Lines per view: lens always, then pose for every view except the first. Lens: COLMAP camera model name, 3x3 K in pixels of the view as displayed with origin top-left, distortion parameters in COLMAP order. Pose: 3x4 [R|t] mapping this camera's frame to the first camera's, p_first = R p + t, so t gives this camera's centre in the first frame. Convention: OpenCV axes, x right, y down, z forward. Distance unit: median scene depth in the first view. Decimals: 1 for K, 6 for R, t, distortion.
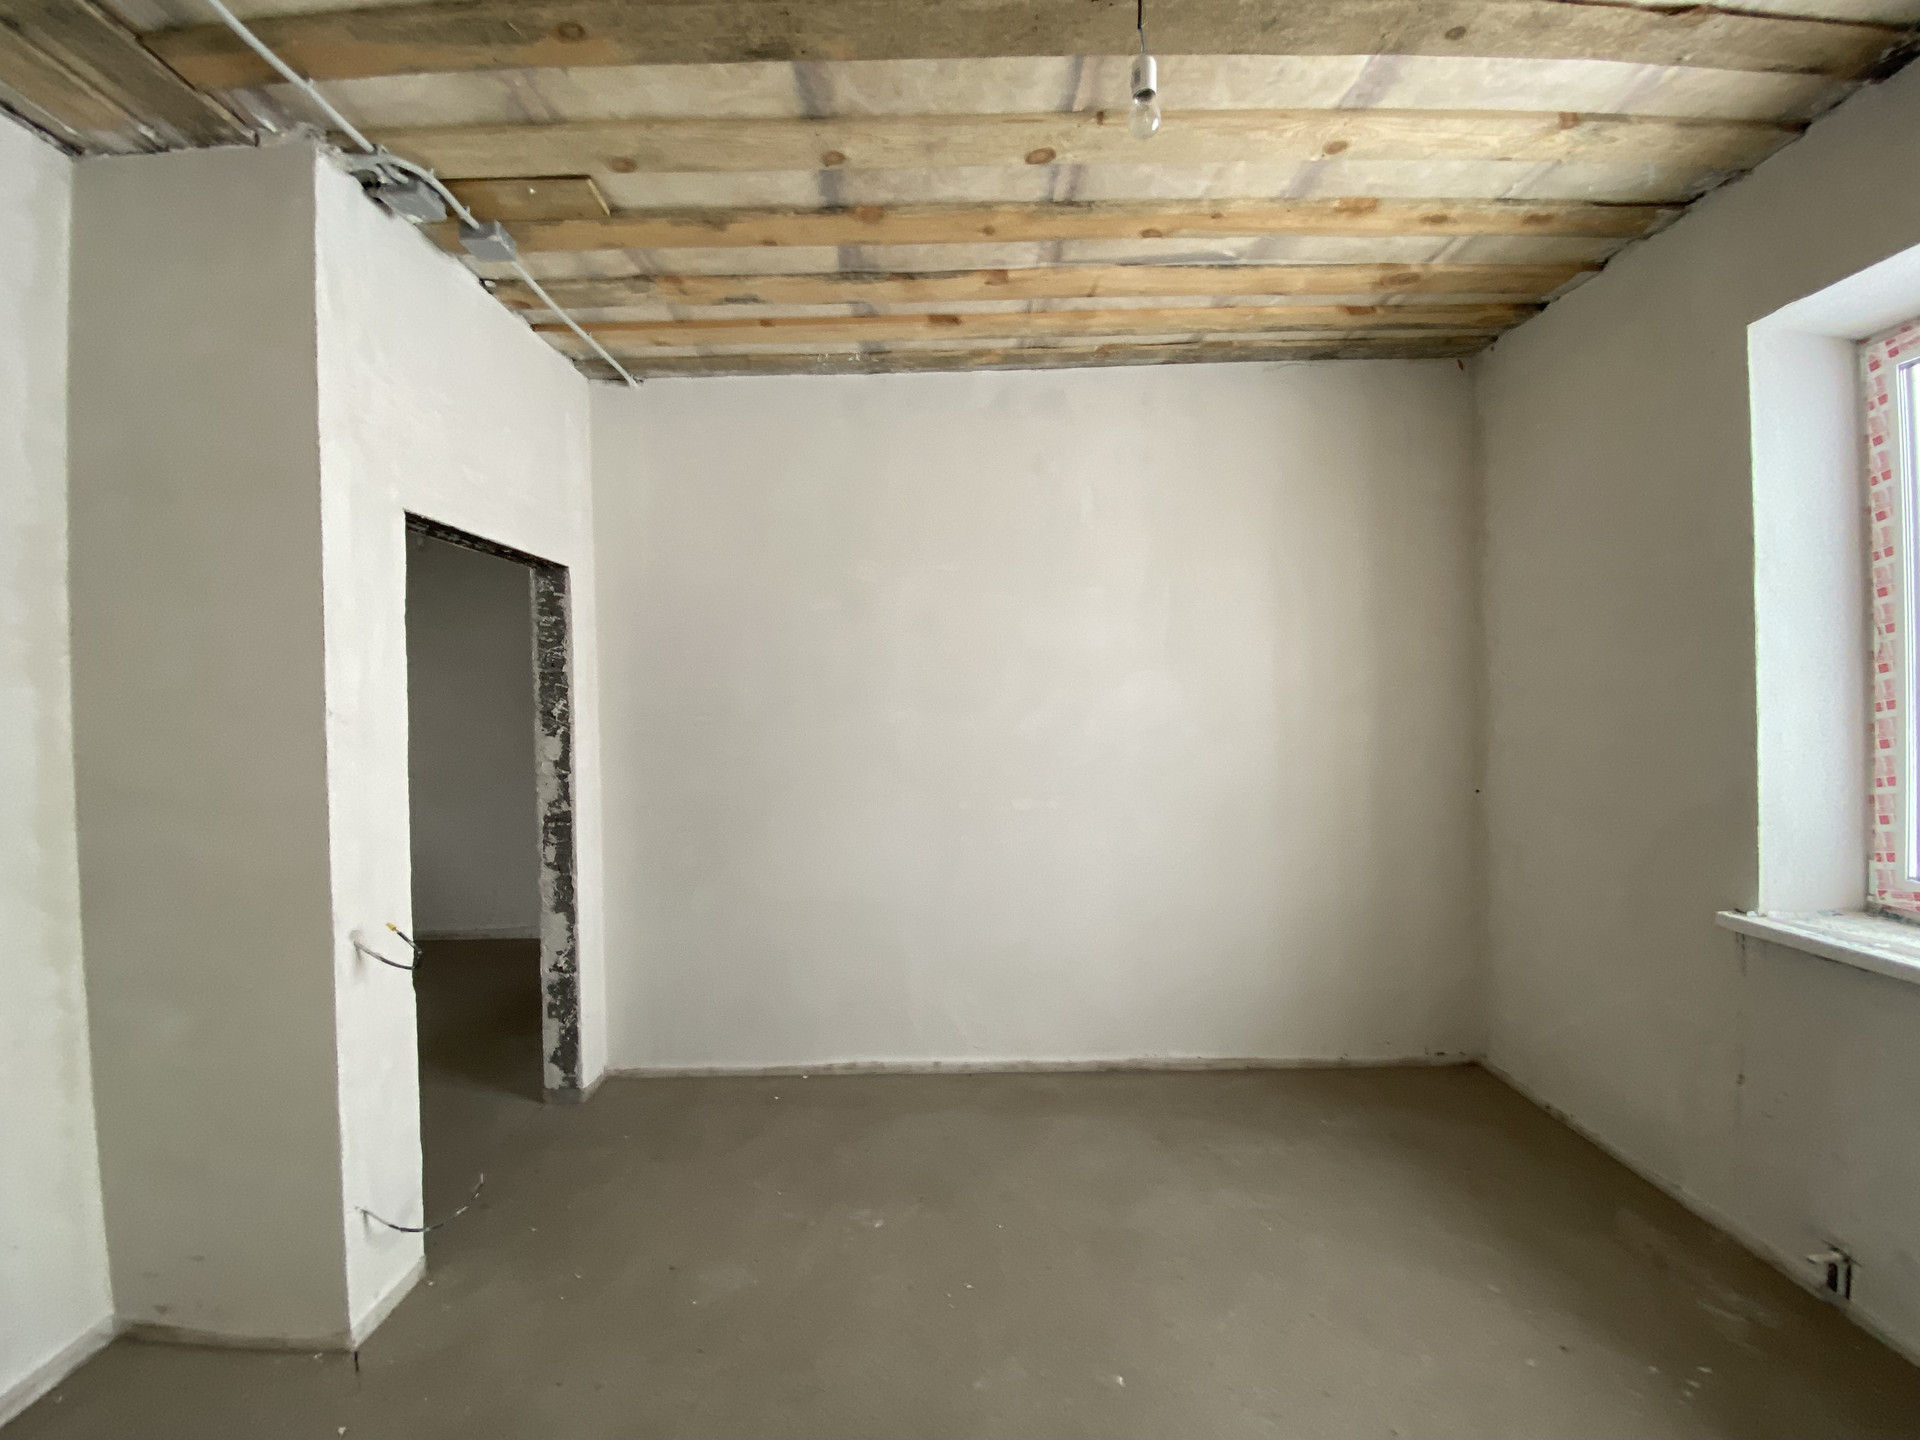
lens RADIAL K [[778.1, 0, 954.2], [0, 778.1, 718.0], [0, 0, 1]] dist [0.028491, -0.020704]
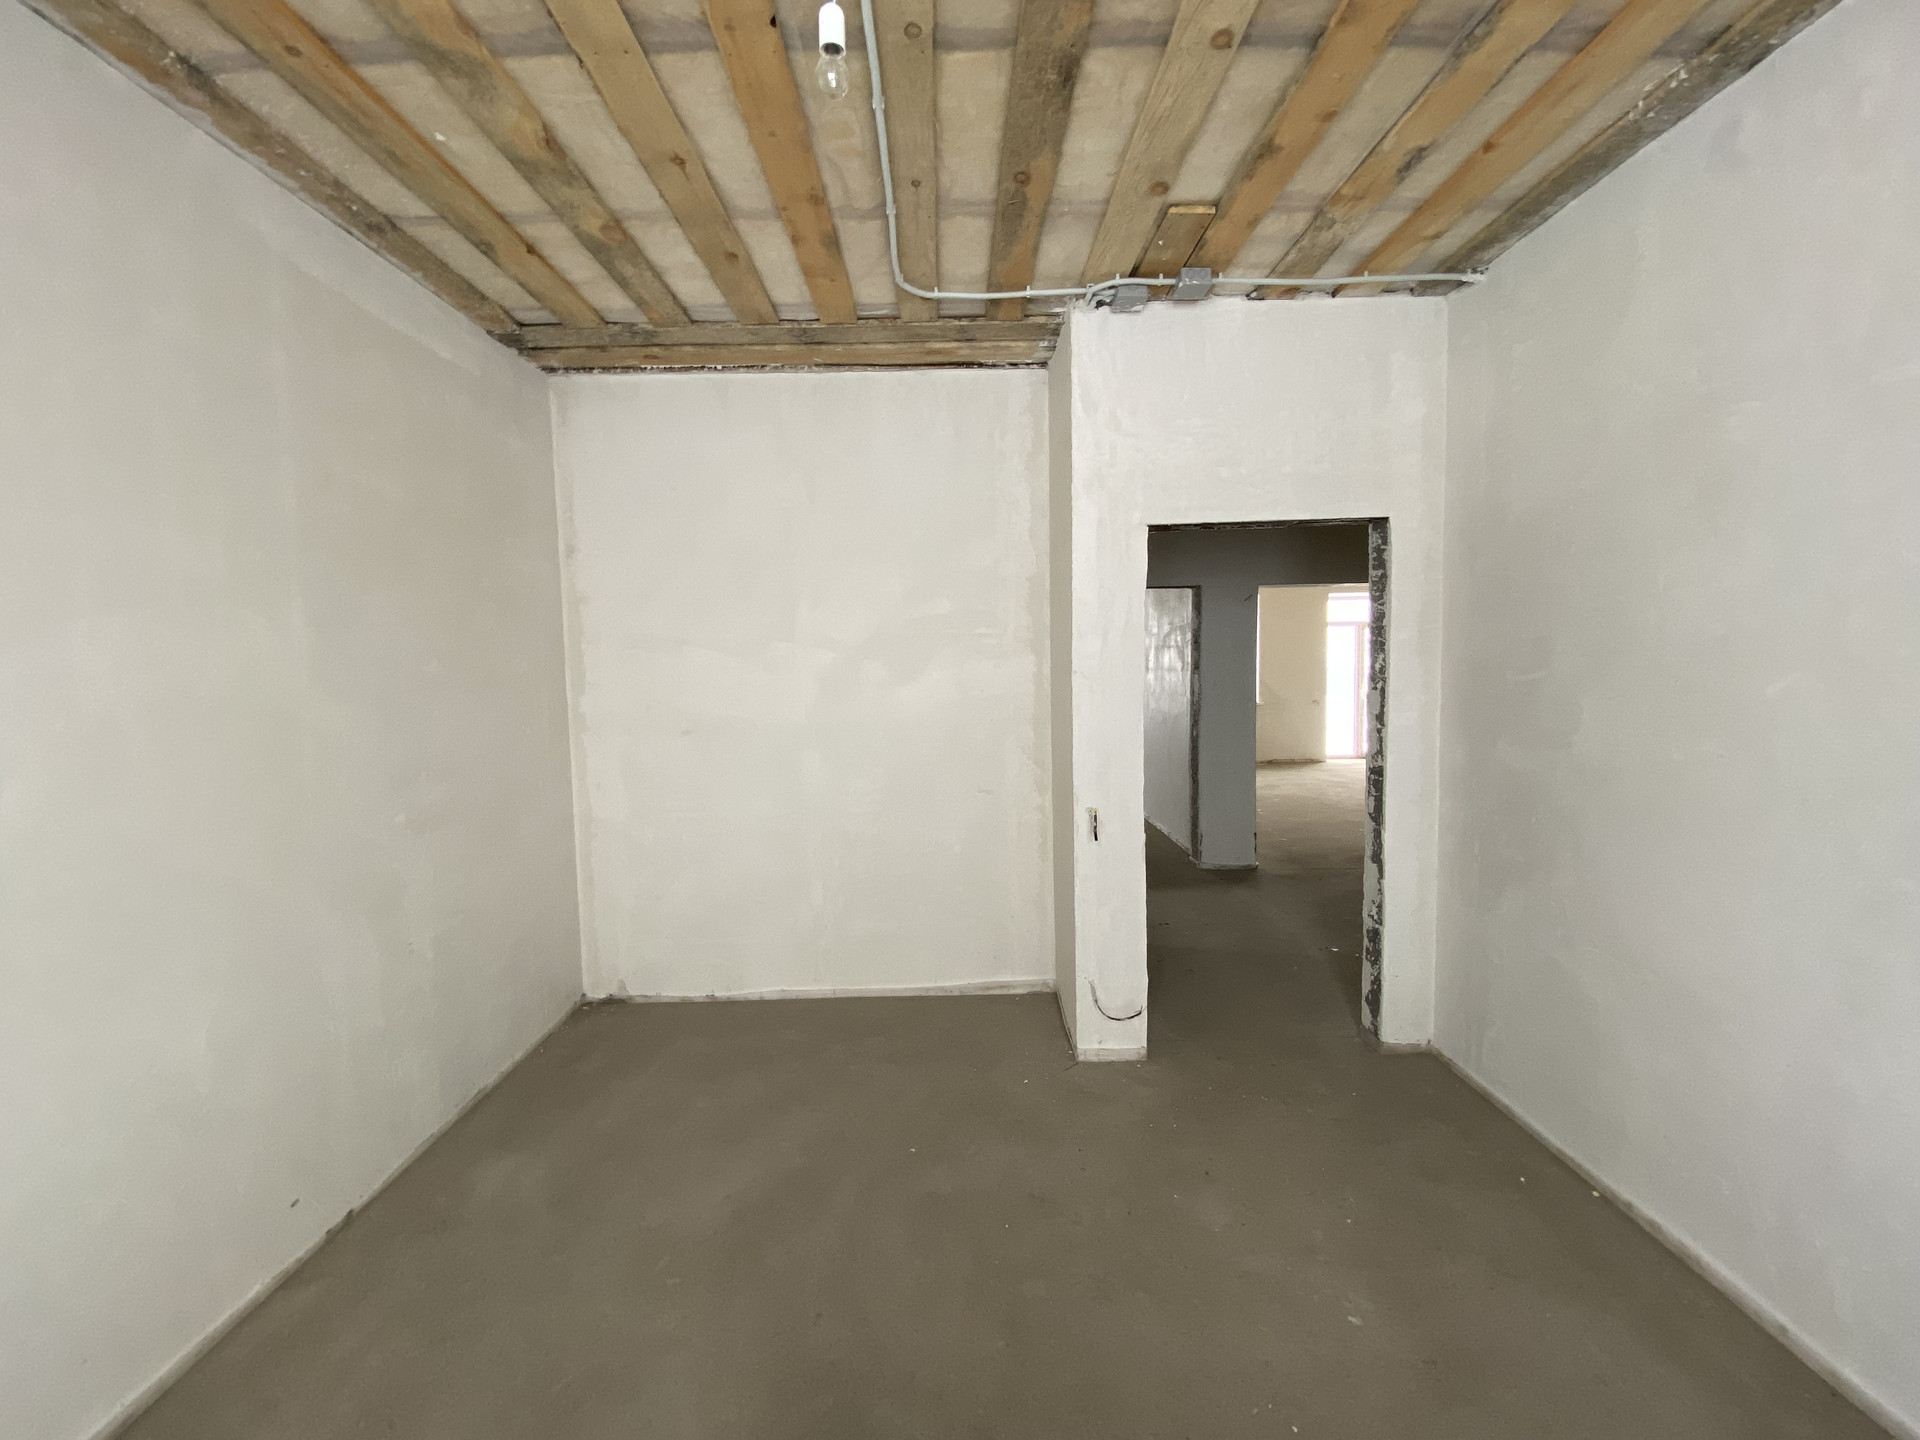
lens RADIAL K [[778.1, 0, 954.2], [0, 778.1, 718.0], [0, 0, 1]] dist [0.028491, -0.020704]
pose [[0.018669, 0.089228, -0.995836, 0.486179], [0.005407, 0.995986, 0.089343, -0.034232], [0.999811, -0.007053, 0.018112, 0.438087]]
